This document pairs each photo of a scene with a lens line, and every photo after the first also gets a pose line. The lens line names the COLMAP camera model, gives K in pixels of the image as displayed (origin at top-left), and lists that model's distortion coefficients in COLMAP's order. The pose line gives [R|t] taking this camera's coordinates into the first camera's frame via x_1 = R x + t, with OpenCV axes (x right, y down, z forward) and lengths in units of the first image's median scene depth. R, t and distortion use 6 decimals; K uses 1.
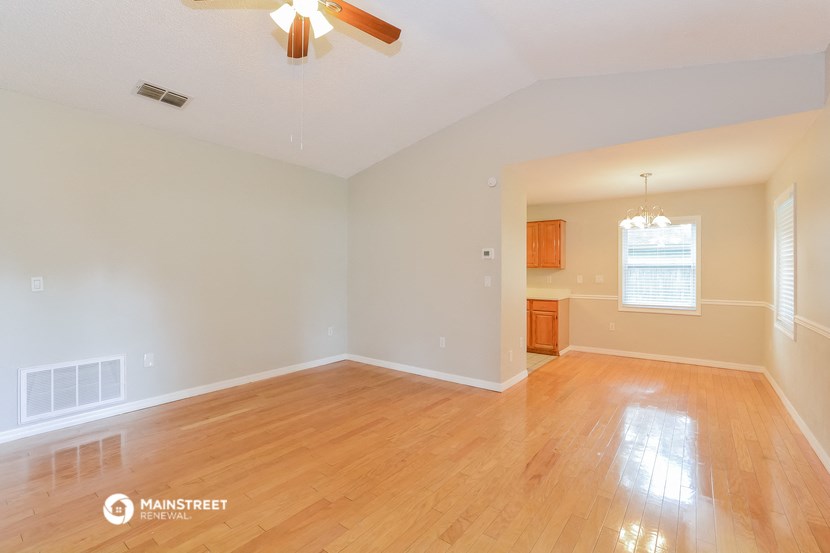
lens RADIAL K [[370.9, 0, 414.7], [0, 370.9, 271.0], [0, 0, 1]] dist [-0.024330, 0.000325]
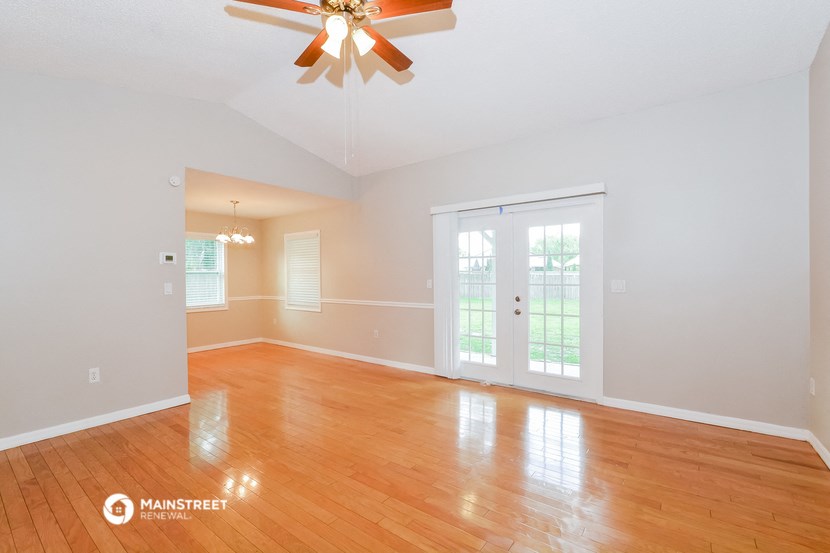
lens RADIAL K [[370.9, 0, 413.8], [0, 370.9, 276.7], [0, 0, 1]] dist [-0.024330, 0.000325]
pose [[-0.010410, -0.006580, 0.999924, -0.701203], [0.006241, 0.999958, 0.006646, -0.003687], [-0.999926, 0.006310, -0.010368, 0.408148]]
